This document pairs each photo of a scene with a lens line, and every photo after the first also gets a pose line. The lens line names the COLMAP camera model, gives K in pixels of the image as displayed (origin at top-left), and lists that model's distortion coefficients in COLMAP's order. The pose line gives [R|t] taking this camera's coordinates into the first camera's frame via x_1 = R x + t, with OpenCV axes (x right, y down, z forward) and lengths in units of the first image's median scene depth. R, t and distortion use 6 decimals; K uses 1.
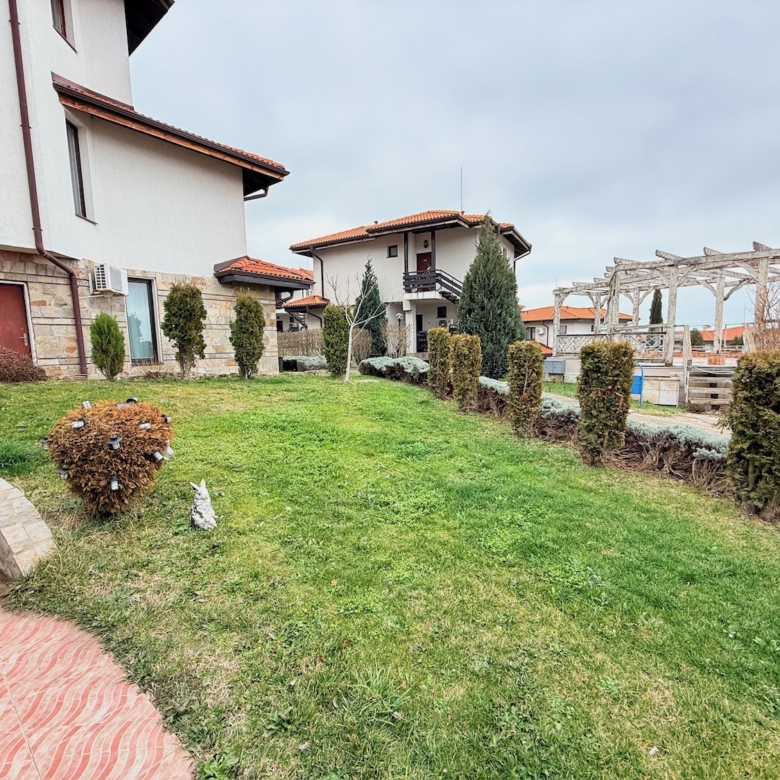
lens RADIAL K [[410.5, 0, 389.5], [0, 410.5, 390.7], [0, 0, 1]] dist [0.000805, -0.001061]
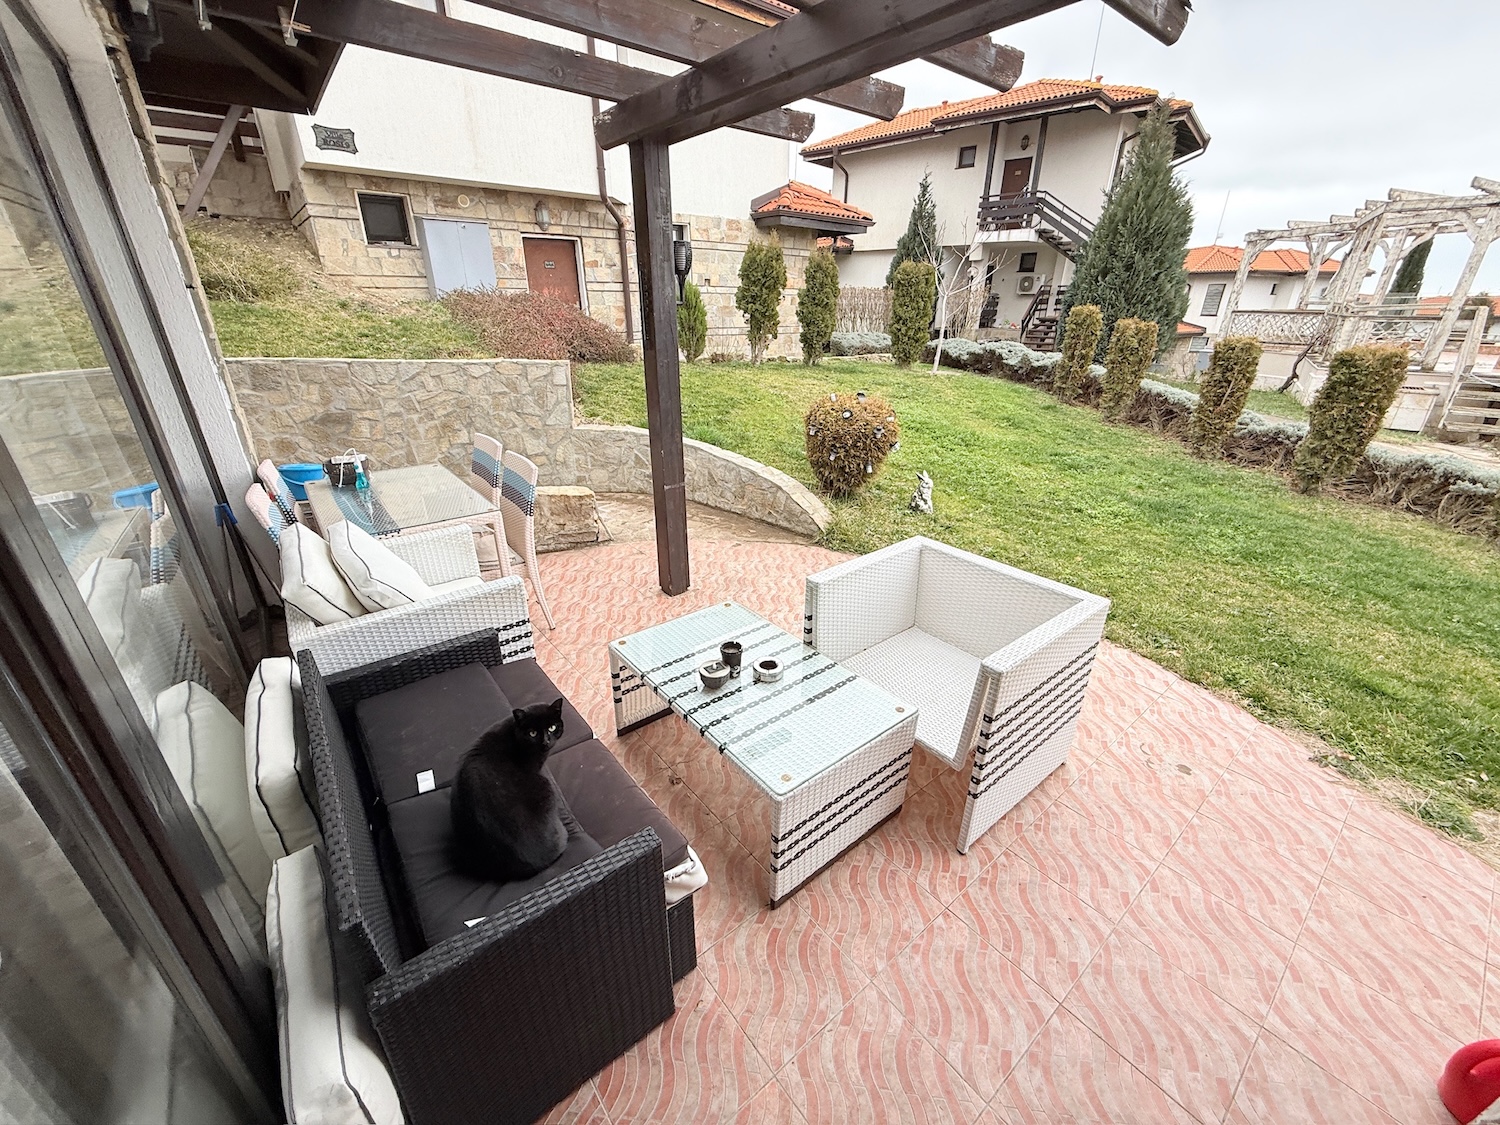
lens RADIAL K [[589.1, 0, 751.8], [0, 589.1, 560.7], [0, 0, 1]] dist [-0.001738, 0.000498]
pose [[0.978161, 0.102376, -0.180888, -0.268925], [-0.044498, 0.953252, 0.298881, -0.004412], [0.203030, -0.284304, 0.936990, -0.298830]]
